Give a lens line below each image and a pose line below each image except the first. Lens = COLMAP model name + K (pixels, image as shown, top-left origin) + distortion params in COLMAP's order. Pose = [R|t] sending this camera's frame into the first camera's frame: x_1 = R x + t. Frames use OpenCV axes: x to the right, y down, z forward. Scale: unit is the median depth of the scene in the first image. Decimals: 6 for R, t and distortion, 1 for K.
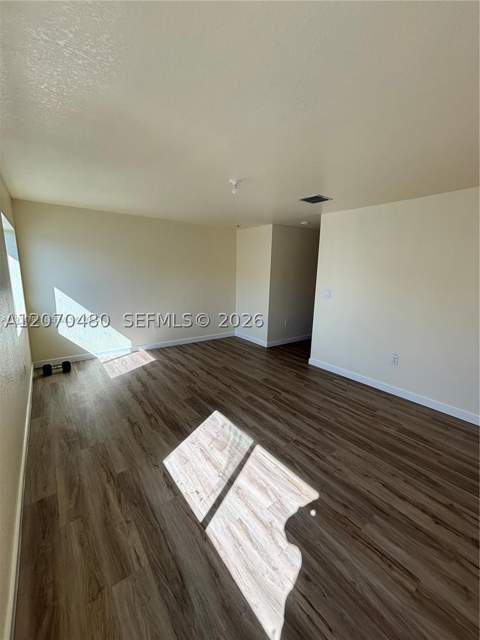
lens RADIAL K [[260.9, 0, 239.9], [0, 260.9, 317.8], [0, 0, 1]] dist [-0.001085, 0.001498]
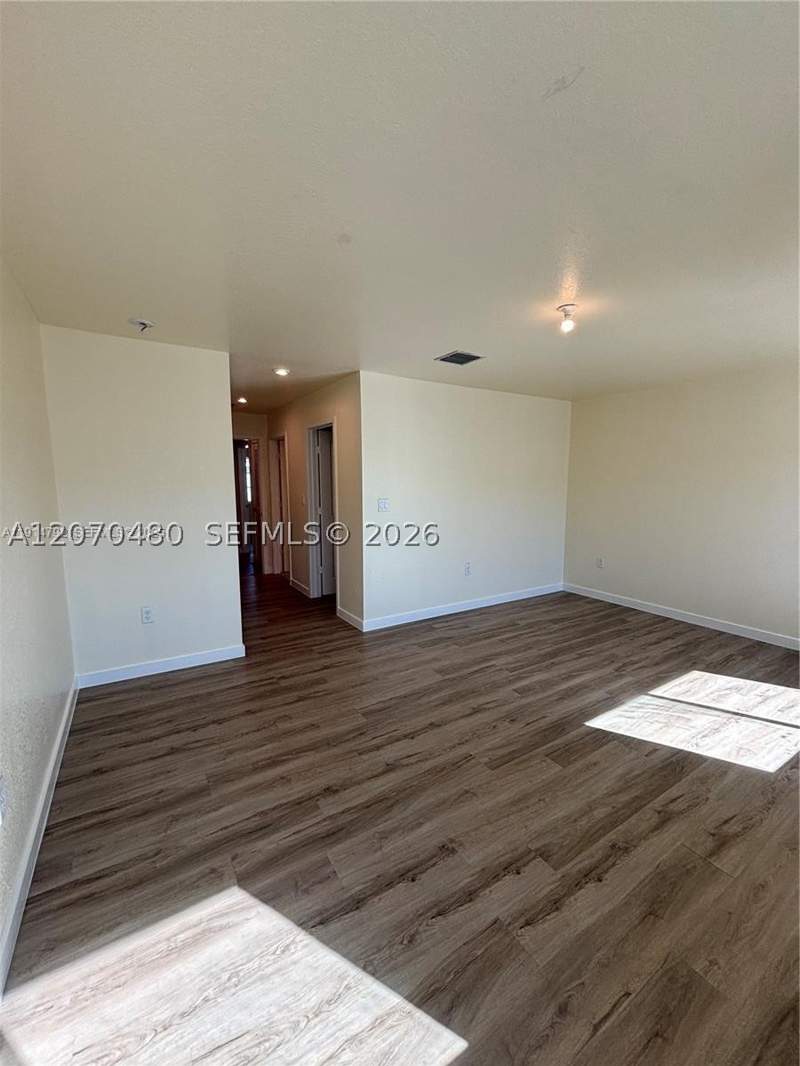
lens RADIAL K [[434.6, 0, 396.0], [0, 434.6, 539.1], [0, 0, 1]] dist [-0.001085, 0.001498]
pose [[0.085513, -0.167045, 0.982234, -0.951125], [0.177786, 0.972581, 0.149926, -0.227355], [-0.980347, 0.161807, 0.112867, 1.218162]]
